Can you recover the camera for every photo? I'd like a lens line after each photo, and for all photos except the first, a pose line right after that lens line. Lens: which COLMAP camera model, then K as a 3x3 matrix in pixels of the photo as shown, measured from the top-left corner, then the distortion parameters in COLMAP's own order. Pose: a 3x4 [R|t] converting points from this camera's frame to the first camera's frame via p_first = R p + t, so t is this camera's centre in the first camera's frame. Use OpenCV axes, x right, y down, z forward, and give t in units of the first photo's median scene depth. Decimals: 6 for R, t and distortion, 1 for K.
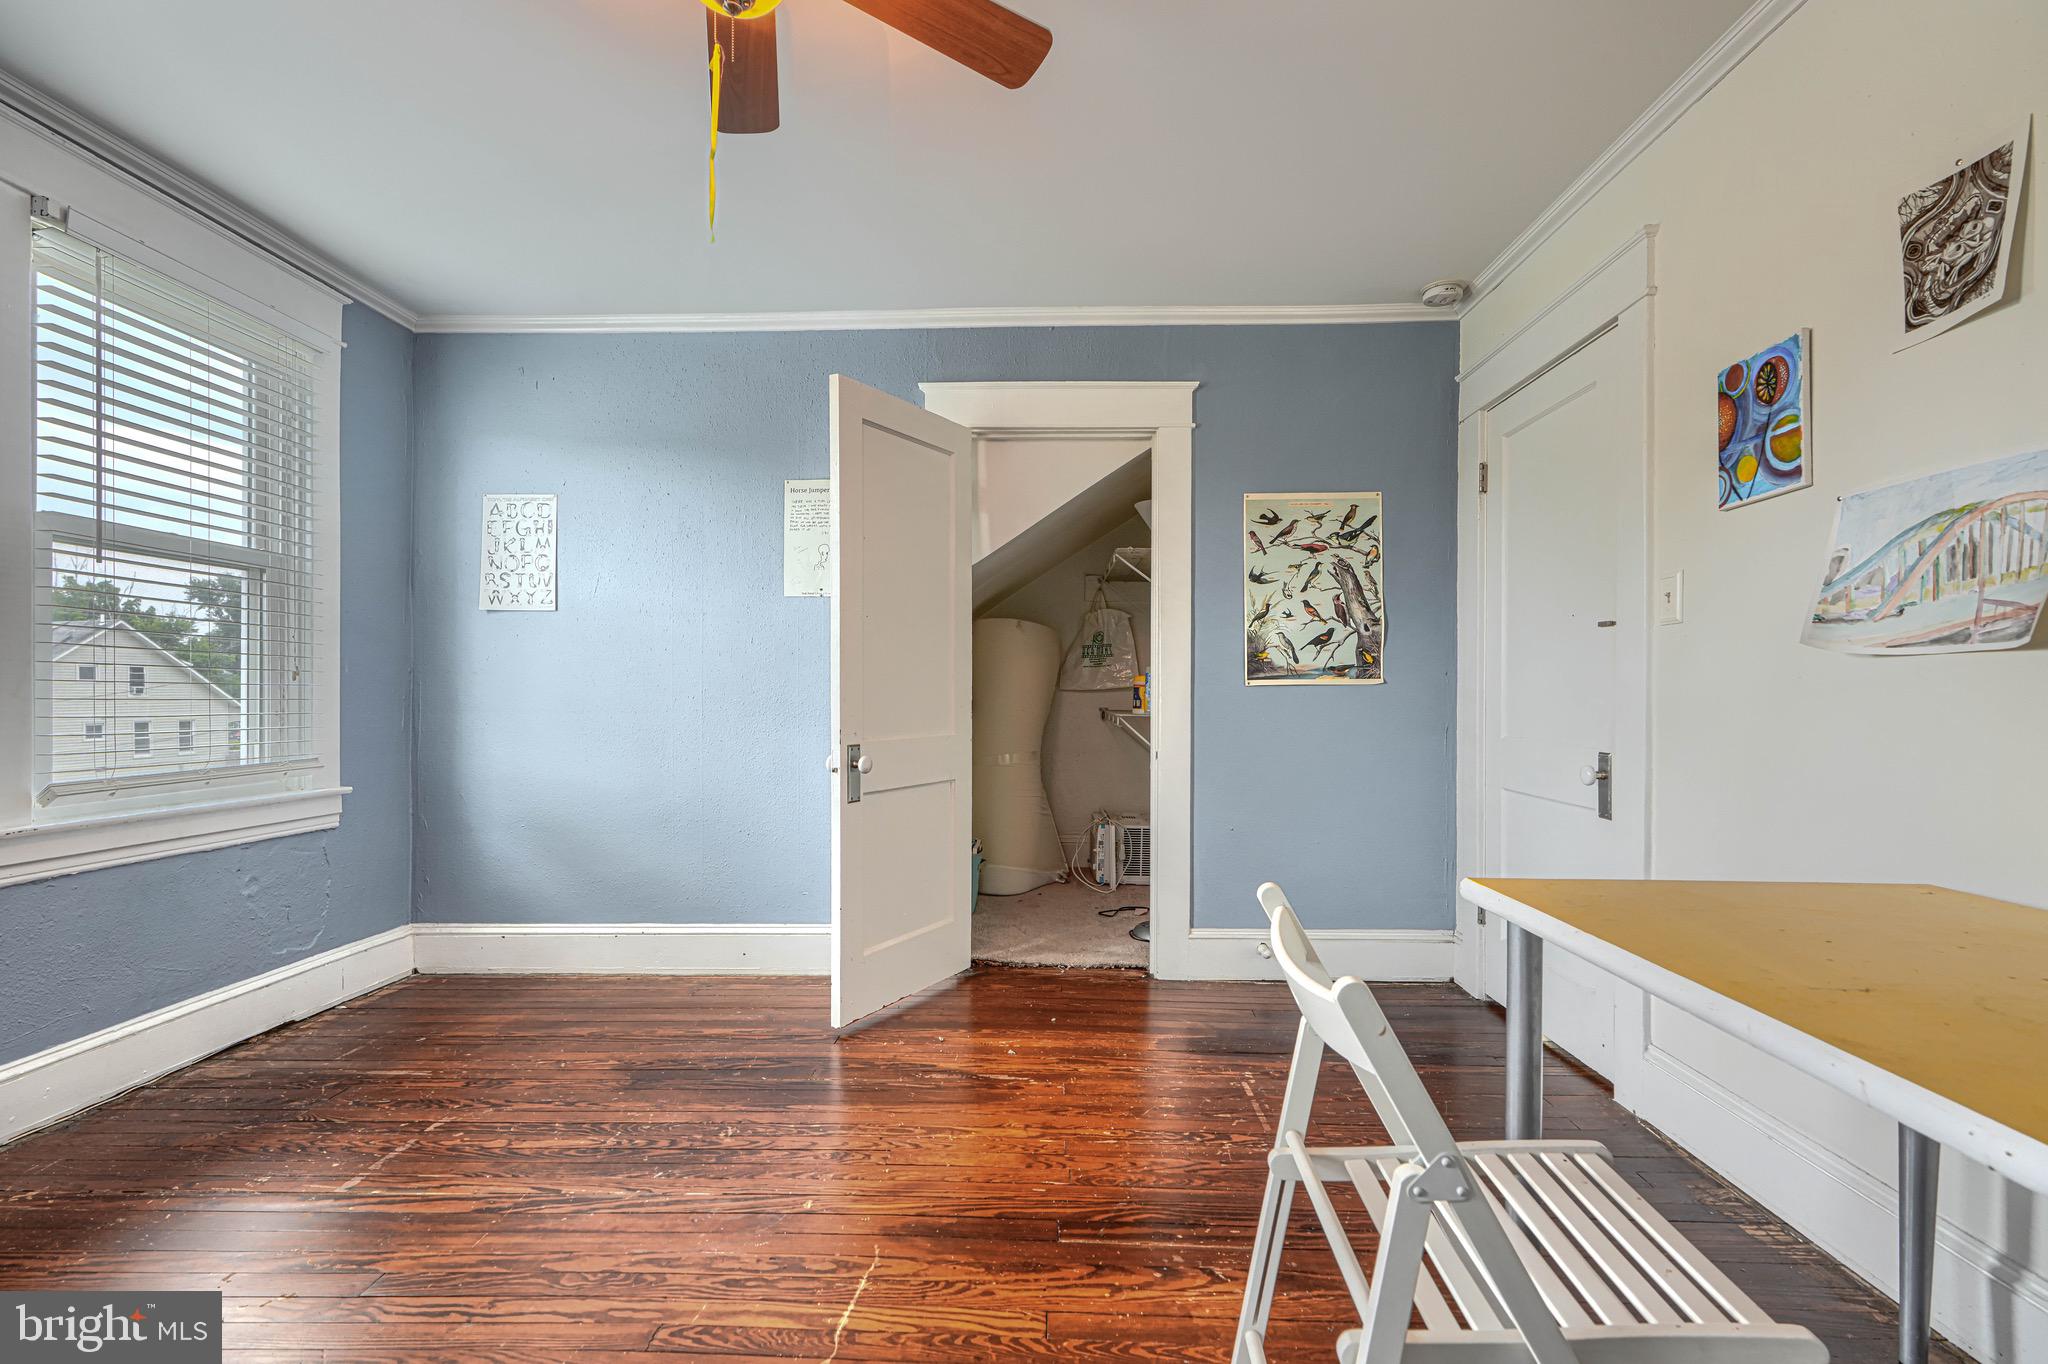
lens RADIAL K [[937.7, 0, 1009.1], [0, 937.7, 688.5], [0, 0, 1]] dist [0.005007, 0.000668]
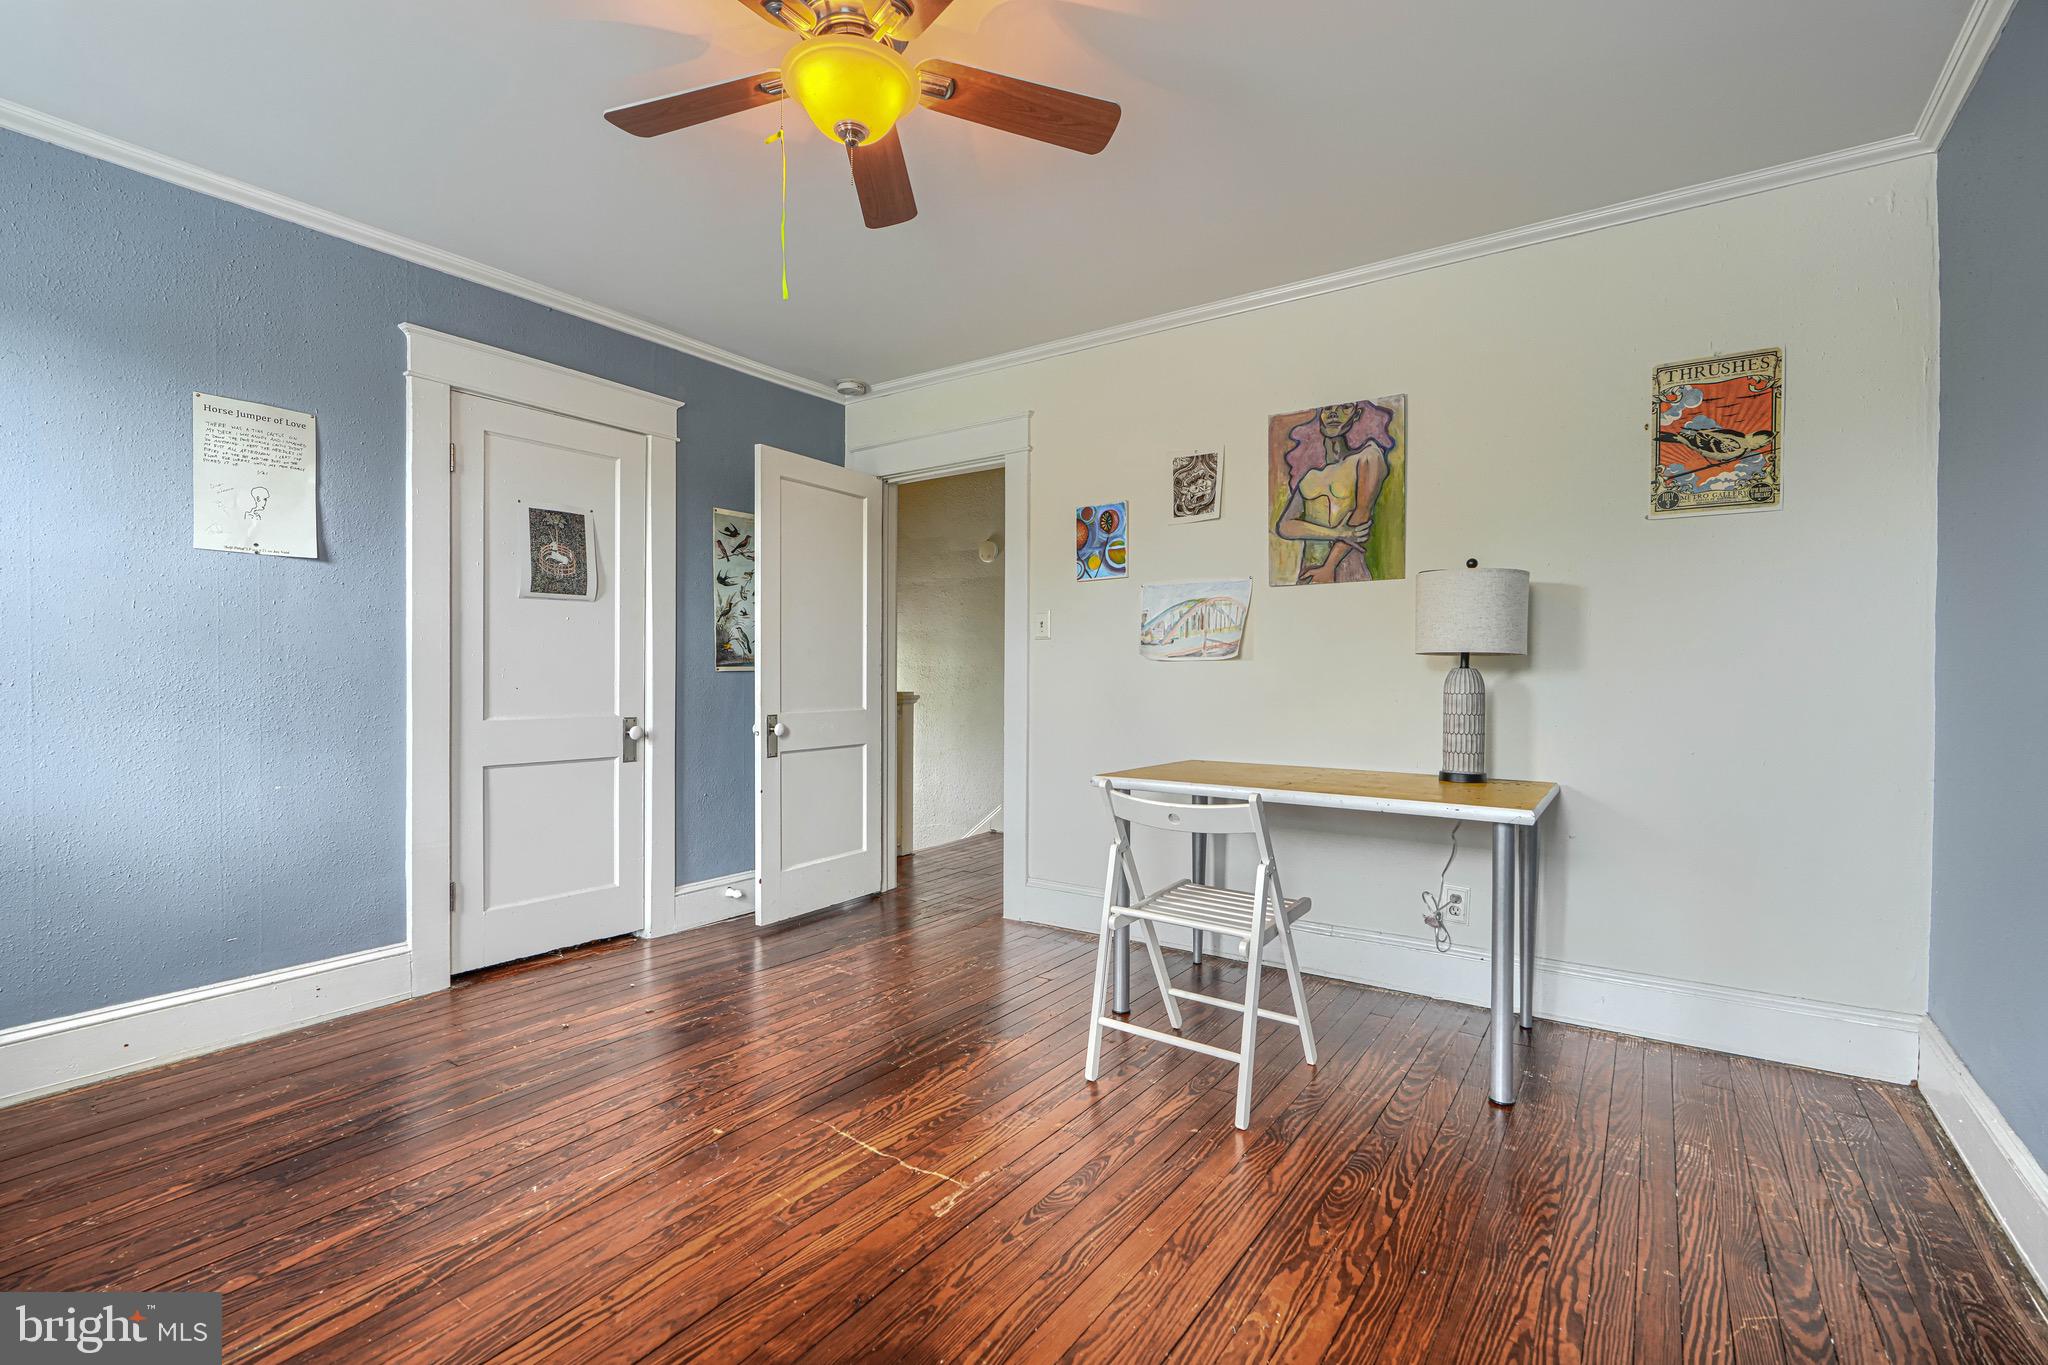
lens RADIAL K [[937.7, 0, 1009.1], [0, 937.7, 689.0], [0, 0, 1]] dist [0.005007, 0.000668]
pose [[0.538078, -0.008963, 0.842847, -0.937999], [-0.004274, 0.999902, 0.013363, 0.002678], [-0.842884, -0.010793, 0.537987, 0.101606]]
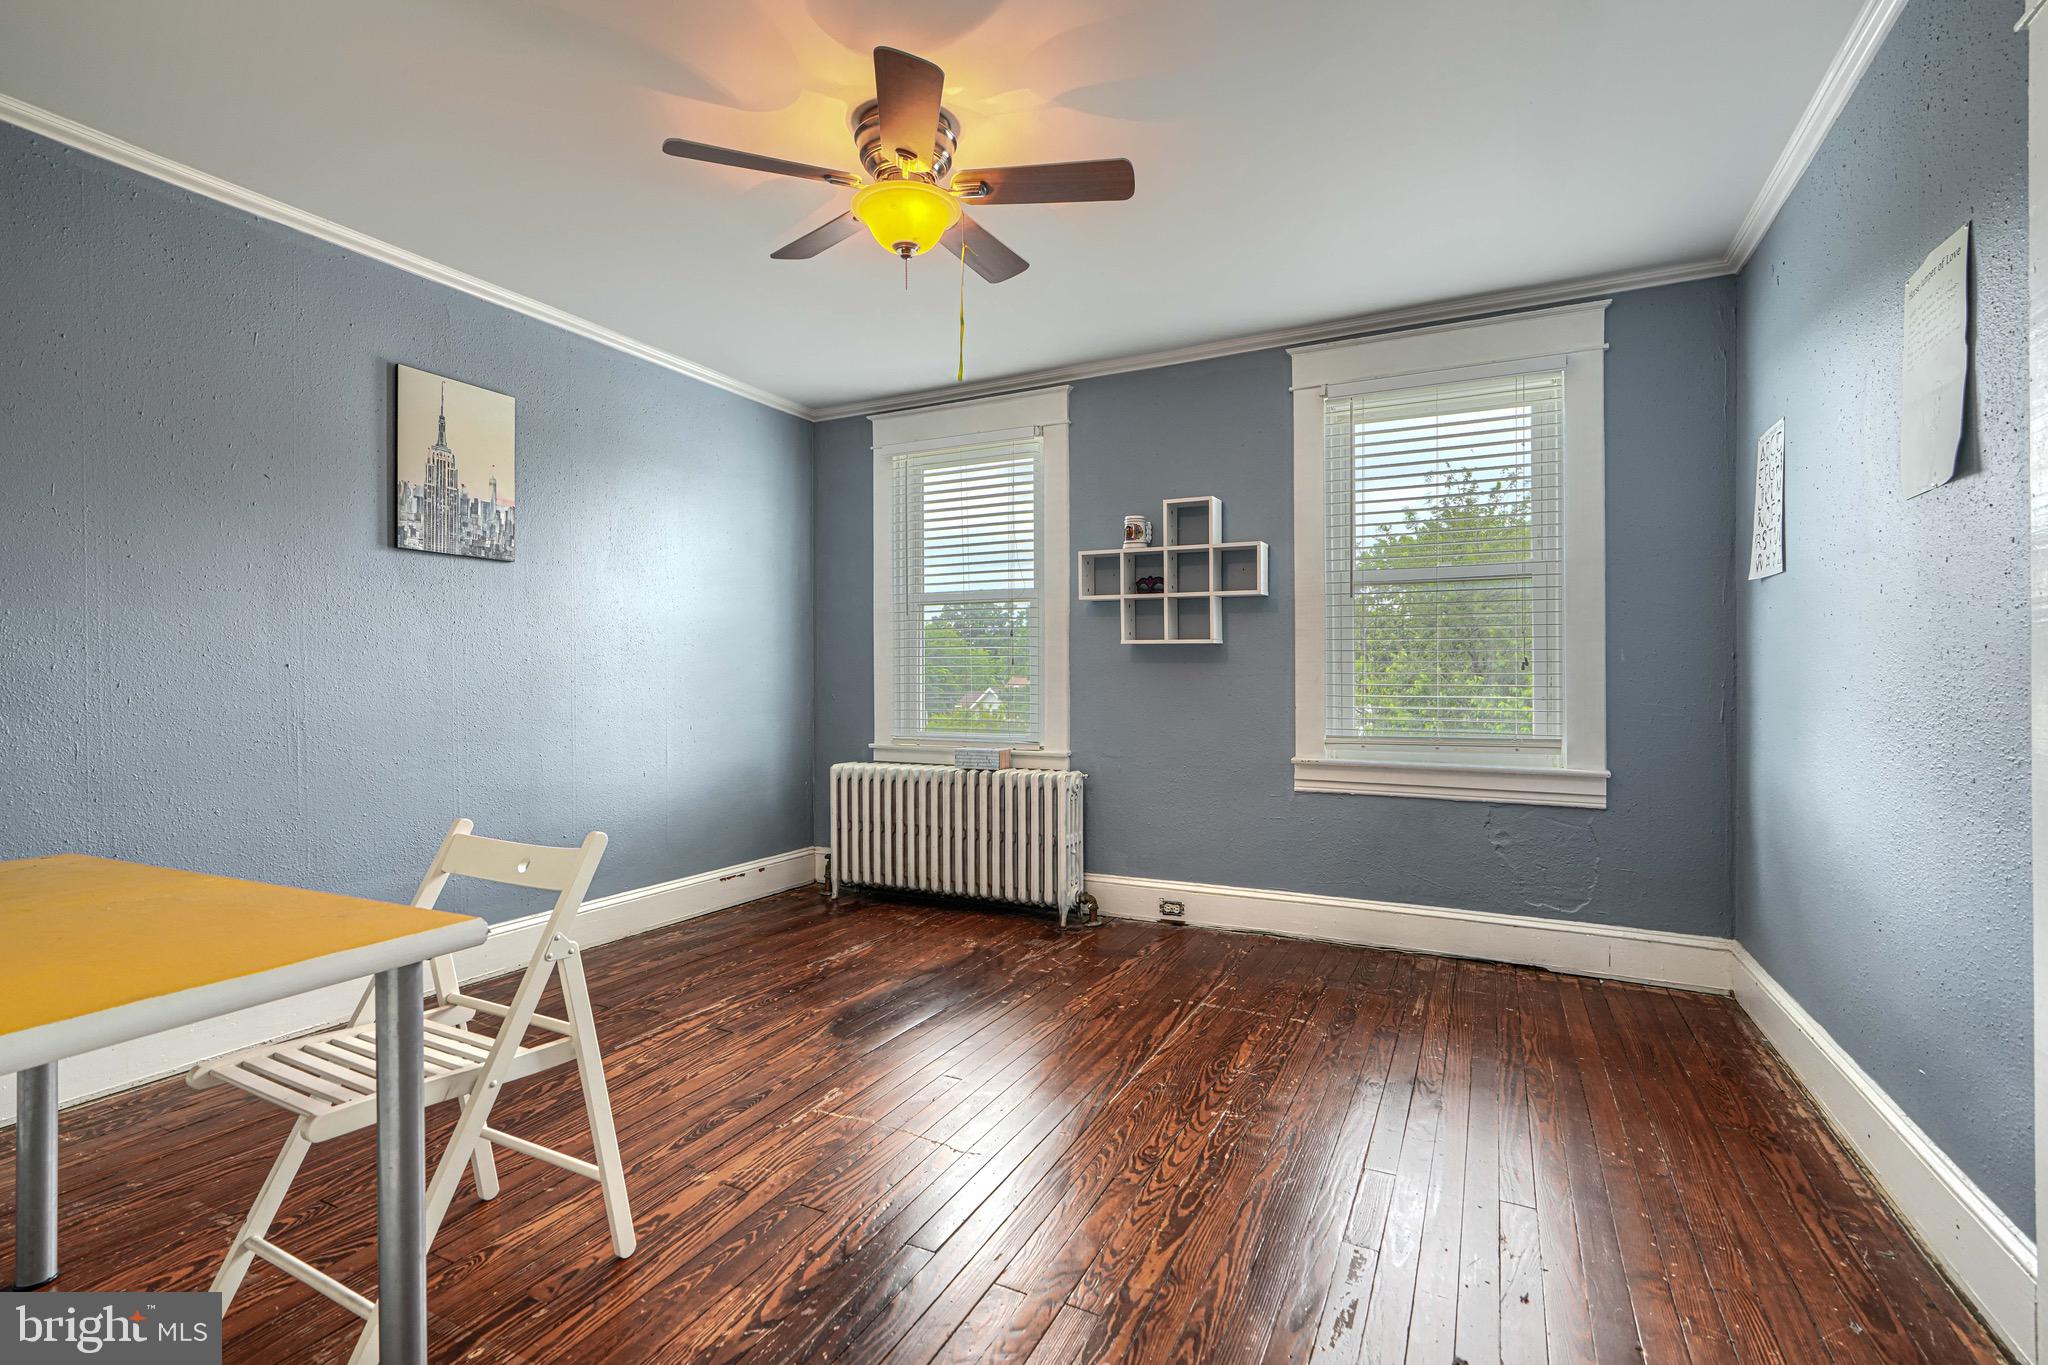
lens RADIAL K [[906.0, 0, 1018.9], [0, 906.0, 674.7], [0, 0, 1]] dist [-0.000462, 0.000489]
pose [[-0.402407, -0.005006, -0.915447, 0.785129], [0.006162, 0.999948, -0.008177, 0.003474], [0.915440, -0.008931, -0.402355, 1.347908]]
